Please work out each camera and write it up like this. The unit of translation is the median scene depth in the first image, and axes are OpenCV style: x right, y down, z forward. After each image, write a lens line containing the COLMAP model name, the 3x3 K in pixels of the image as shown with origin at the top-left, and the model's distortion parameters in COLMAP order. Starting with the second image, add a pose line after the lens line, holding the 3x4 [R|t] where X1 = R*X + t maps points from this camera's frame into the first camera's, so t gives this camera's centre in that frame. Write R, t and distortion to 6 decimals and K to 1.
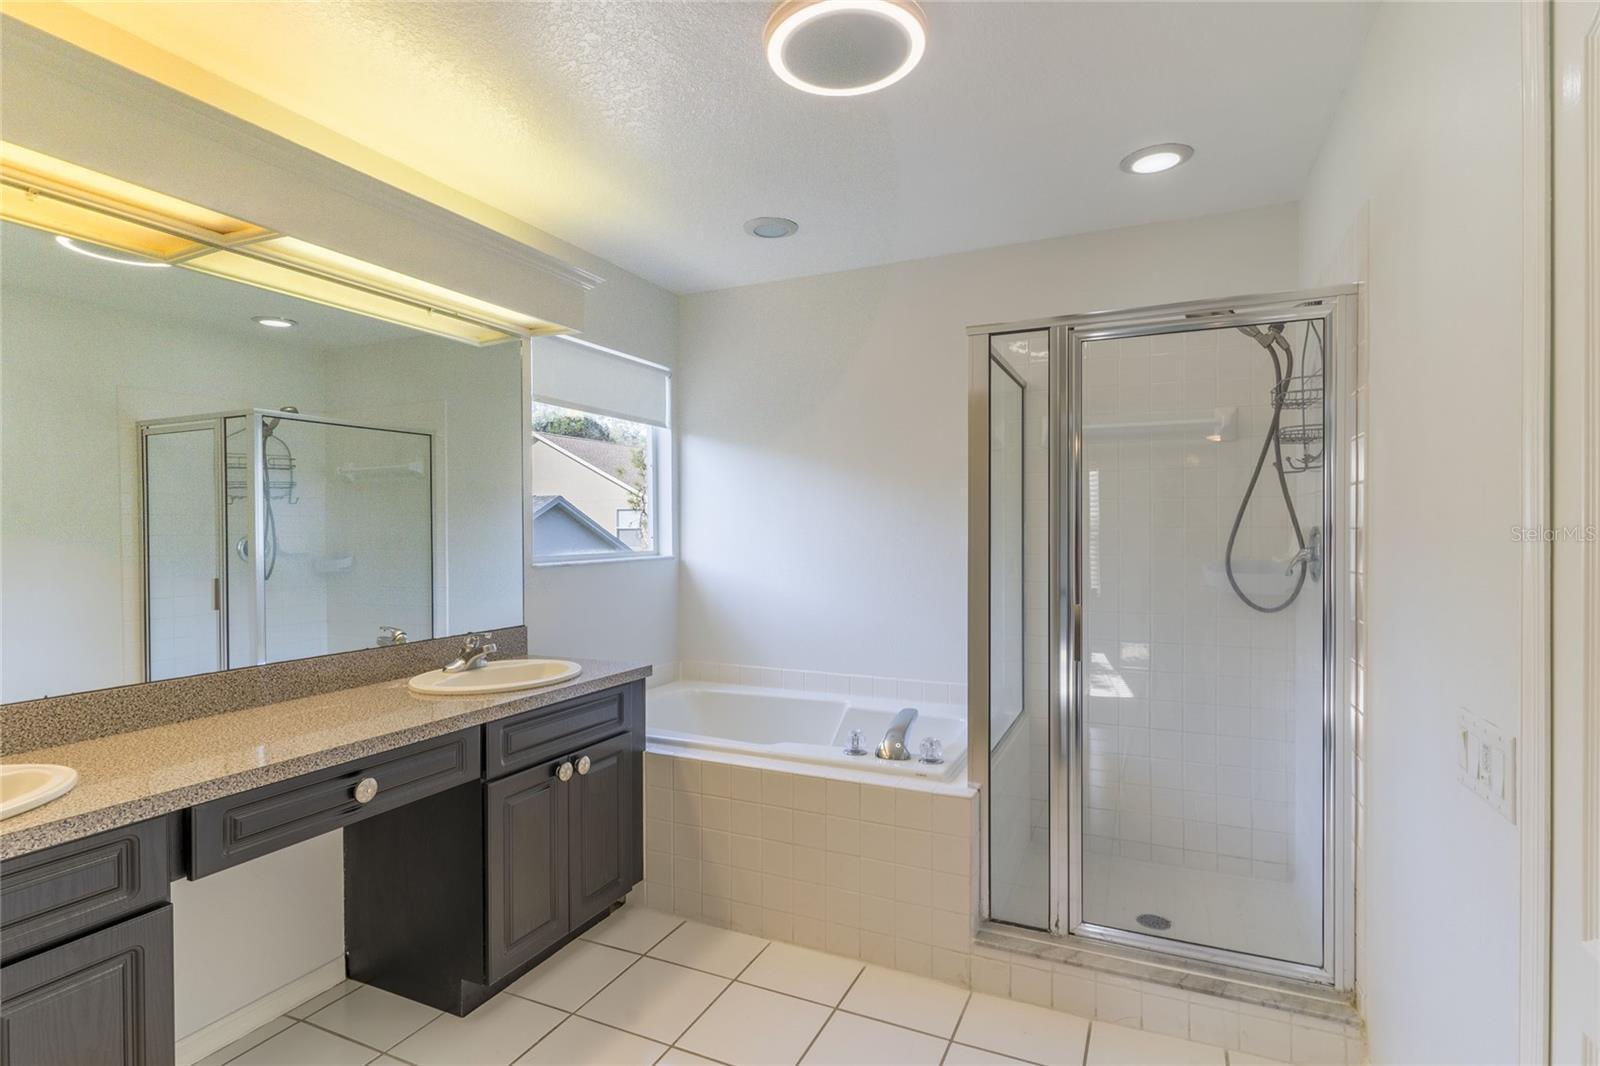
lens RADIAL K [[777.0, 0, 784.1], [0, 777.0, 533.7], [0, 0, 1]] dist [-0.001750, 0.001322]
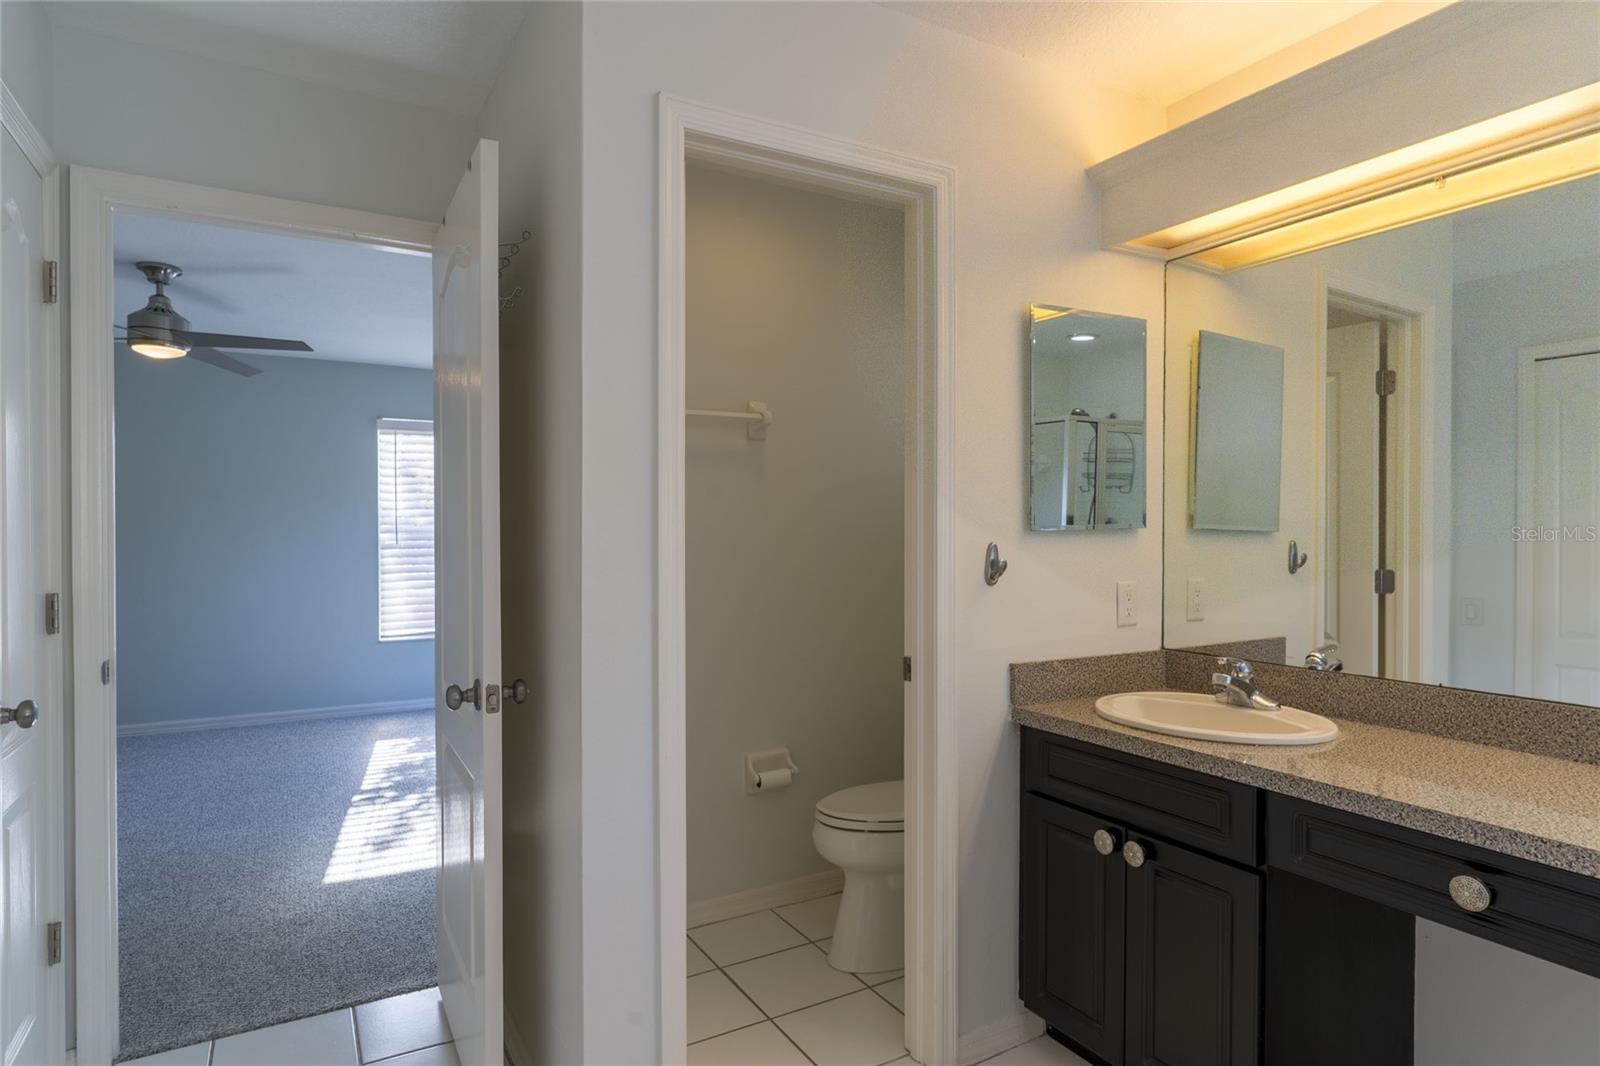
lens RADIAL K [[906.0, 0, 784.4], [0, 906.0, 525.0], [0, 0, 1]] dist [0.006305, -0.002731]
pose [[-0.575879, 0.007613, -0.817499, 0.534660], [0.004406, 0.999971, 0.006208, -0.005692], [0.817523, -0.000027, -0.575896, 1.094967]]
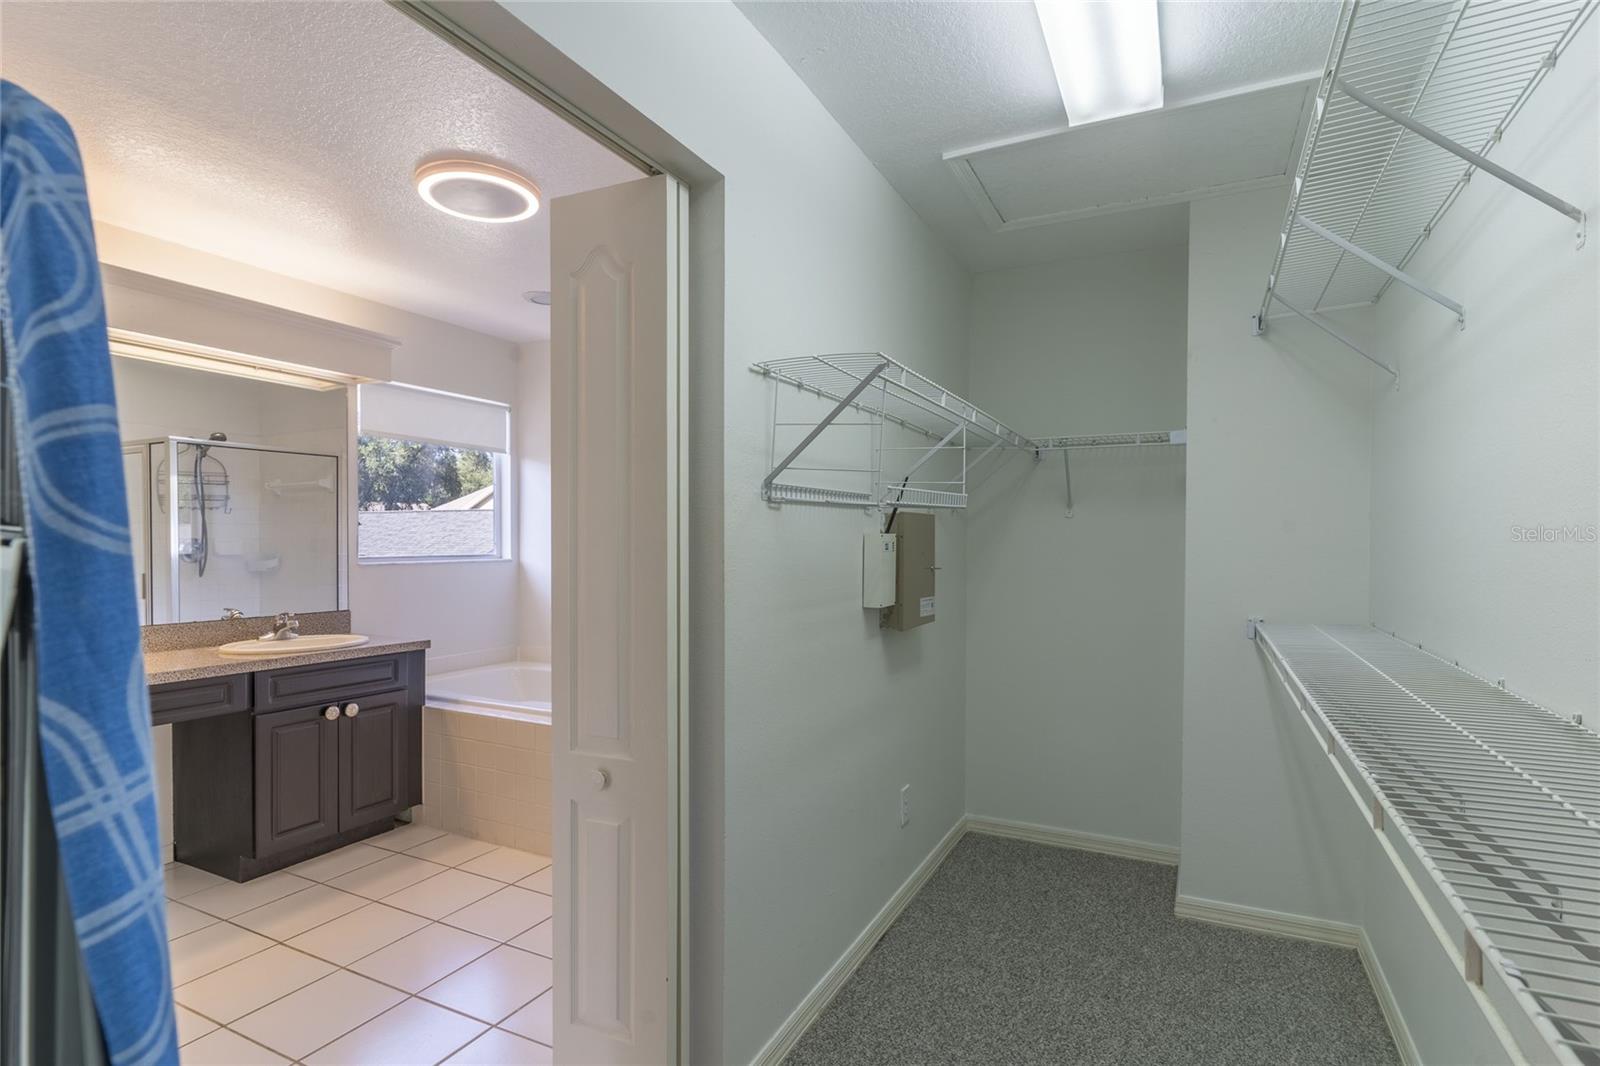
lens RADIAL K [[777.0, 0, 805.0], [0, 777.0, 549.6], [0, 0, 1]] dist [-0.001750, 0.001322]
pose [[0.999504, 0.007444, -0.030601, 0.510714], [-0.007267, 0.999956, 0.005889, 0.005750], [0.030643, -0.005664, 0.999514, -0.289449]]
